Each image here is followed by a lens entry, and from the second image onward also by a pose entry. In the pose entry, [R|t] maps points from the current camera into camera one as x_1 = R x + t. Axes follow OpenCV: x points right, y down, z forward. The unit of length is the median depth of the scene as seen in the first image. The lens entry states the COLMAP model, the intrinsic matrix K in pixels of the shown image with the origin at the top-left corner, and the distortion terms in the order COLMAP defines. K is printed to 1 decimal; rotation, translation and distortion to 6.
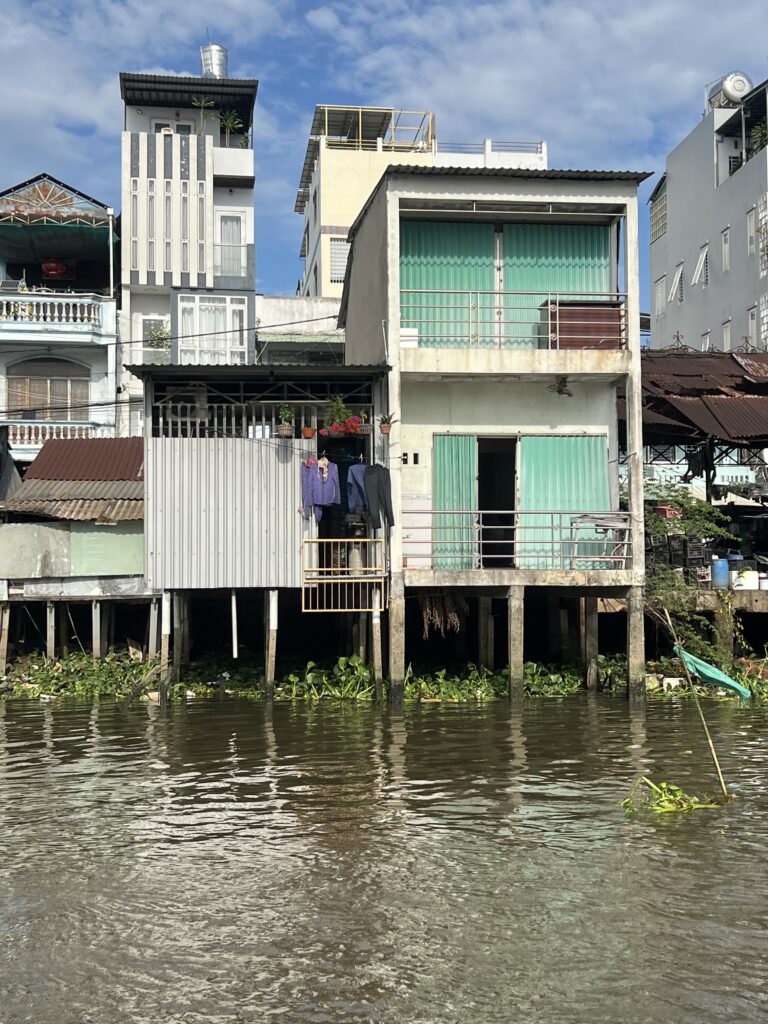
lens RADIAL K [[1322.6, 0, 384.0], [0, 1322.6, 512.0], [0, 0, 1]] dist [0.195531, -0.492733]
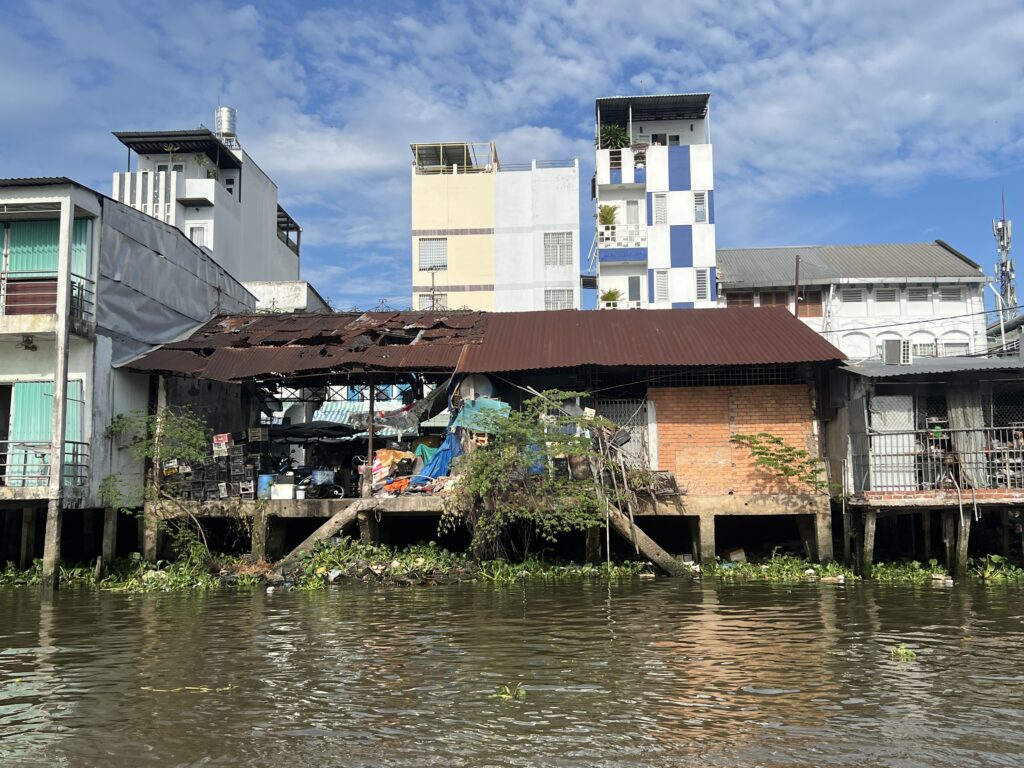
lens RADIAL K [[981.7, 0, 512.0], [0, 981.7, 384.0], [0, 0, 1]] dist [0.058387, -0.020023]
pose [[0.981642, -0.028063, -0.188655, 0.669486], [0.017235, 0.998121, -0.058795, 0.008022], [0.189950, 0.054464, 0.980282, 0.128016]]
